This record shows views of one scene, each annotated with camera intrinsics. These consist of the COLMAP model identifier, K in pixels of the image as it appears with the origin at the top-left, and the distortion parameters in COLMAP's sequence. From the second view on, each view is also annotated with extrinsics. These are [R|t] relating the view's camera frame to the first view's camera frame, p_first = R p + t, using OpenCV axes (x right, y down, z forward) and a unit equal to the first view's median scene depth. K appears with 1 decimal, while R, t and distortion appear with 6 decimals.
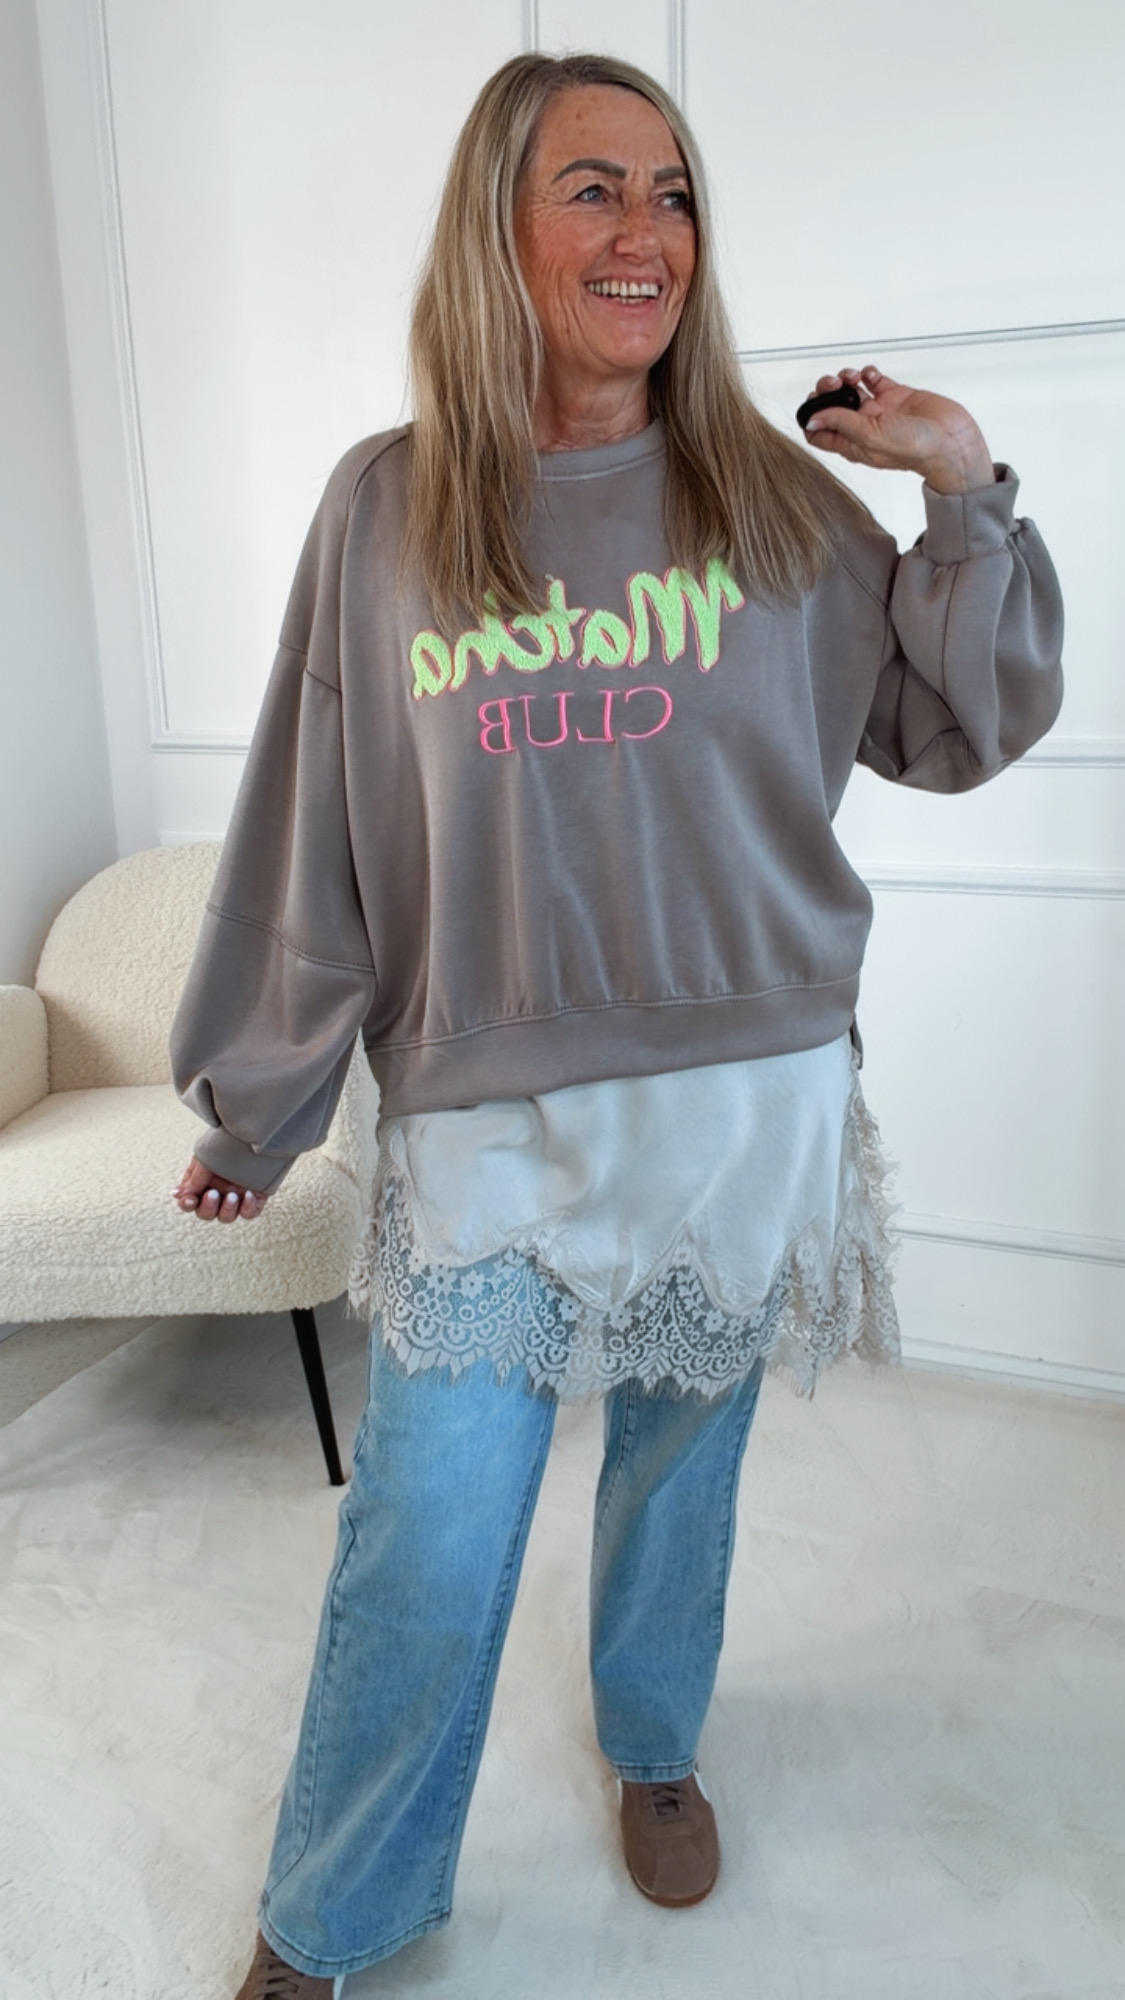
lens RADIAL K [[1458.6, 0, 568.7], [0, 1458.6, 998.8], [0, 0, 1]] dist [0.007614, 0.002782]
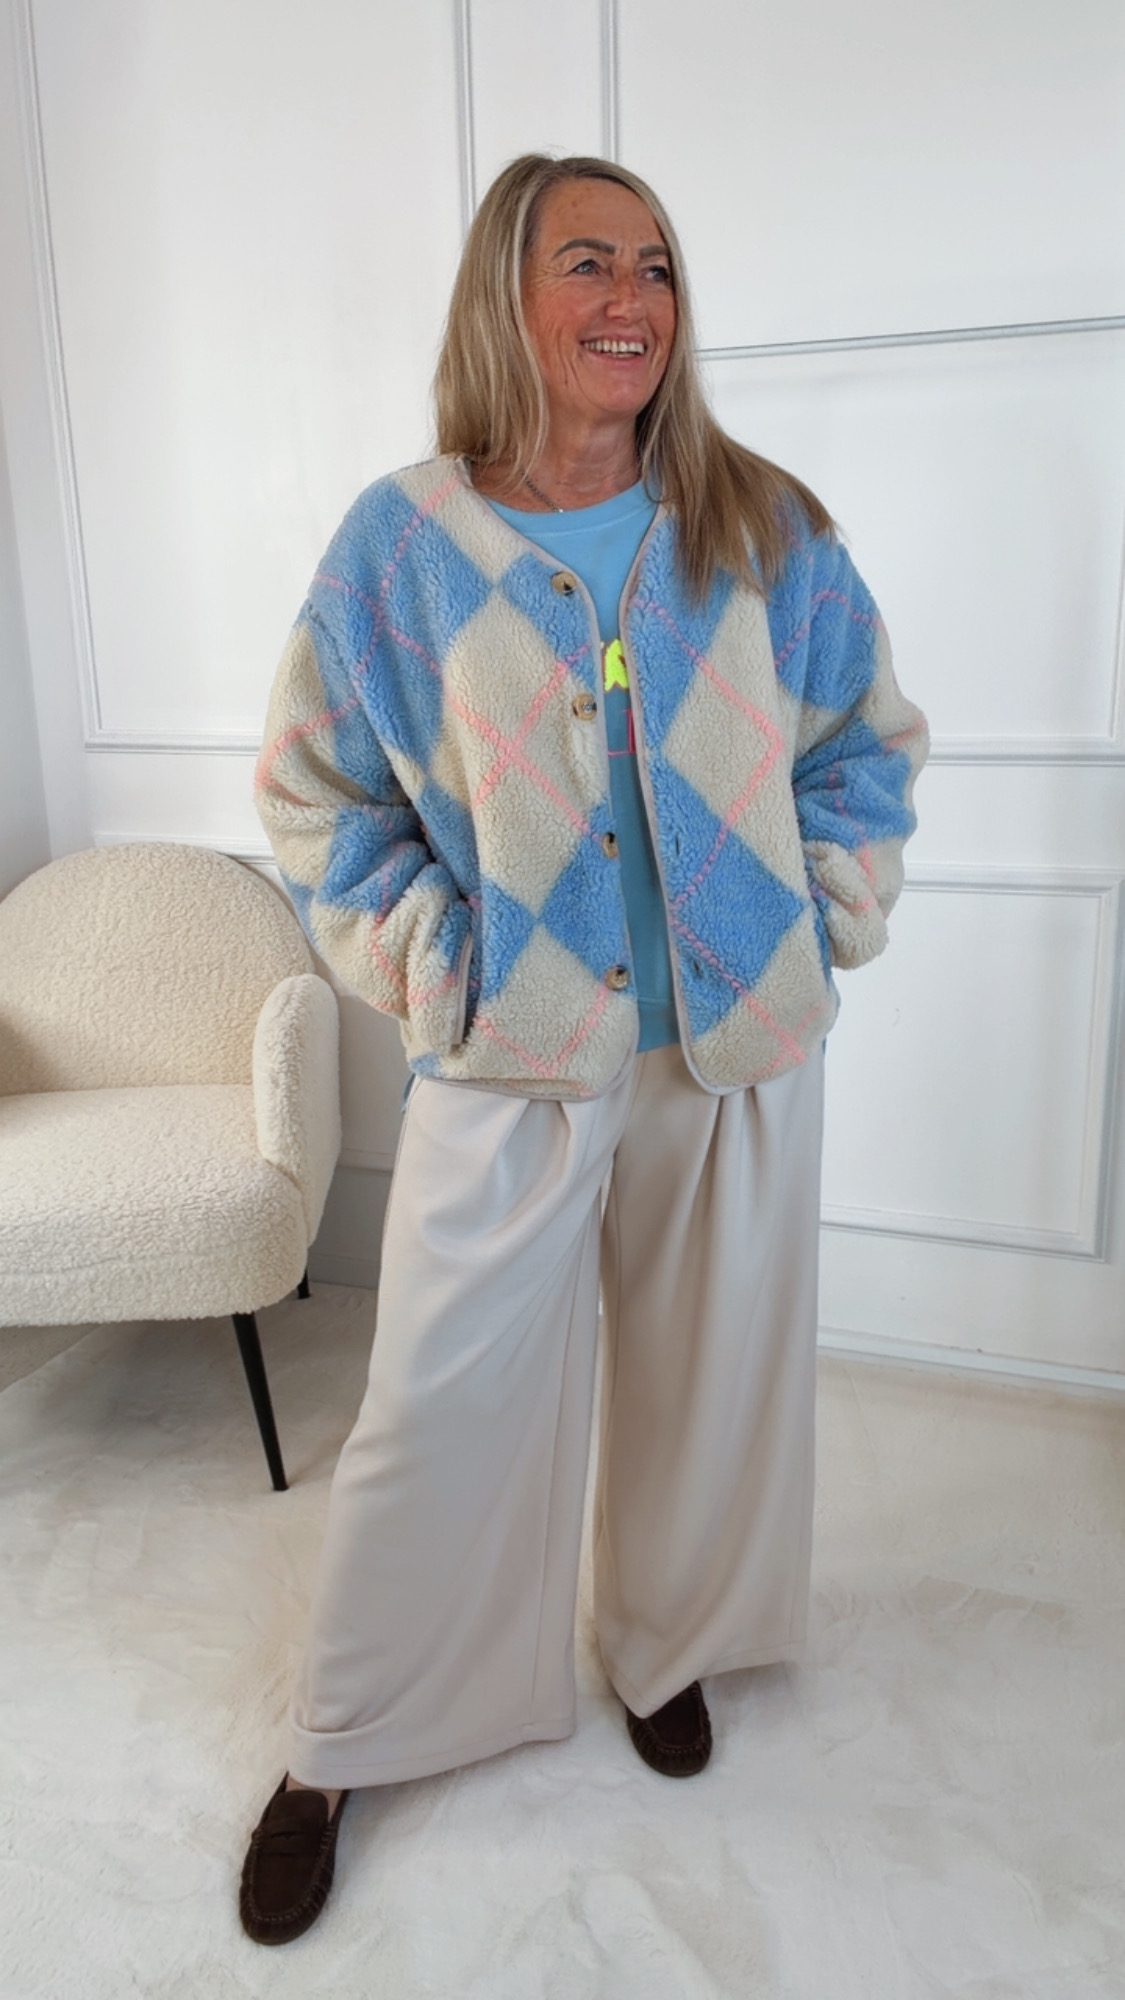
lens RADIAL K [[1474.0, 0, 560.7], [0, 1474.0, 995.8], [0, 0, 1]] dist [-0.001200, -0.001683]
pose [[0.999271, -0.008799, 0.037138, -0.048859], [0.008918, 0.999956, -0.003050, 0.035711], [-0.037109, 0.003379, 0.999306, -0.165746]]
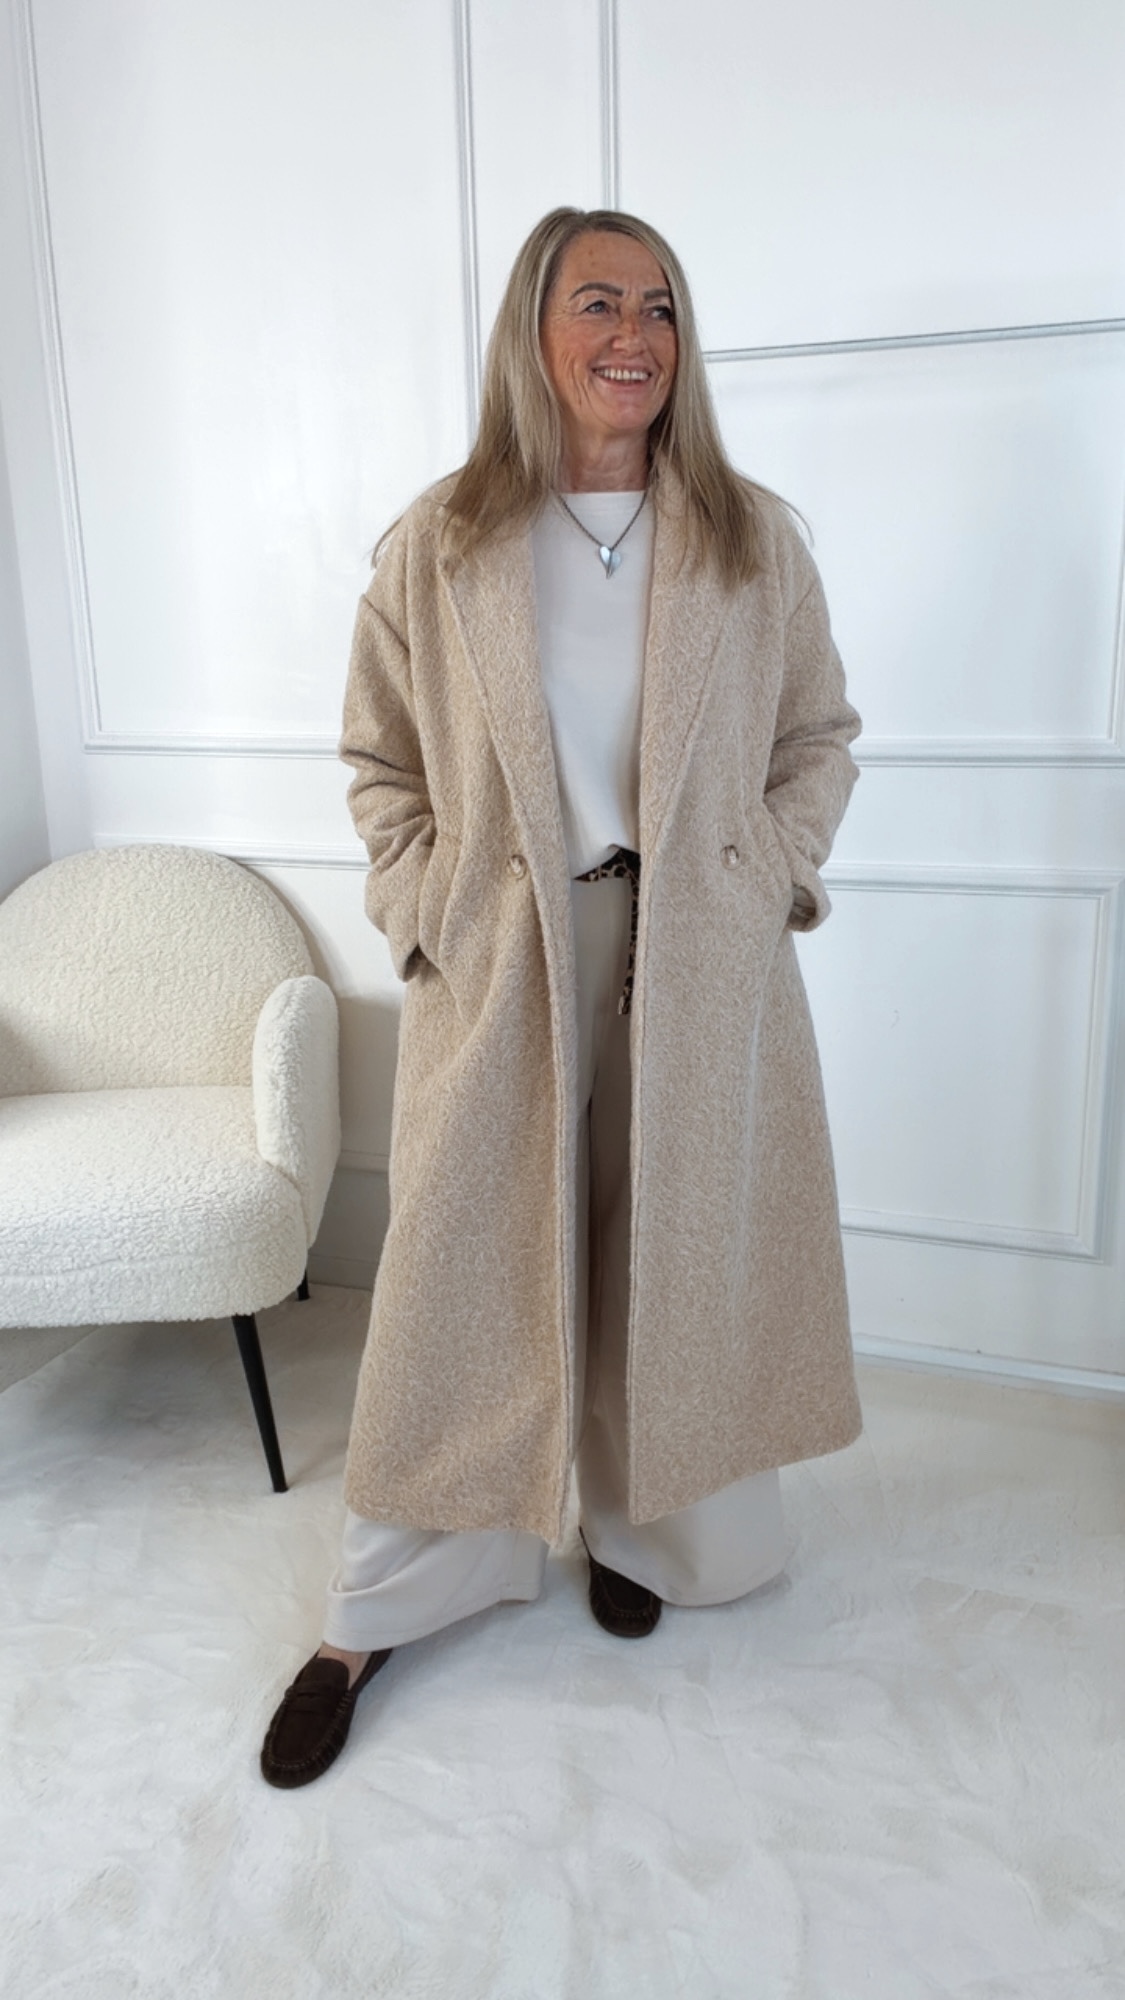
lens RADIAL K [[1484.2, 0, 561.5], [0, 1484.2, 1008.1], [0, 0, 1]] dist [0.003415, 0.003114]
pose [[0.999219, -0.008508, 0.038576, -0.068187], [0.008442, 0.999963, 0.001866, 0.080222], [-0.038590, -0.001539, 0.999254, -0.325135]]
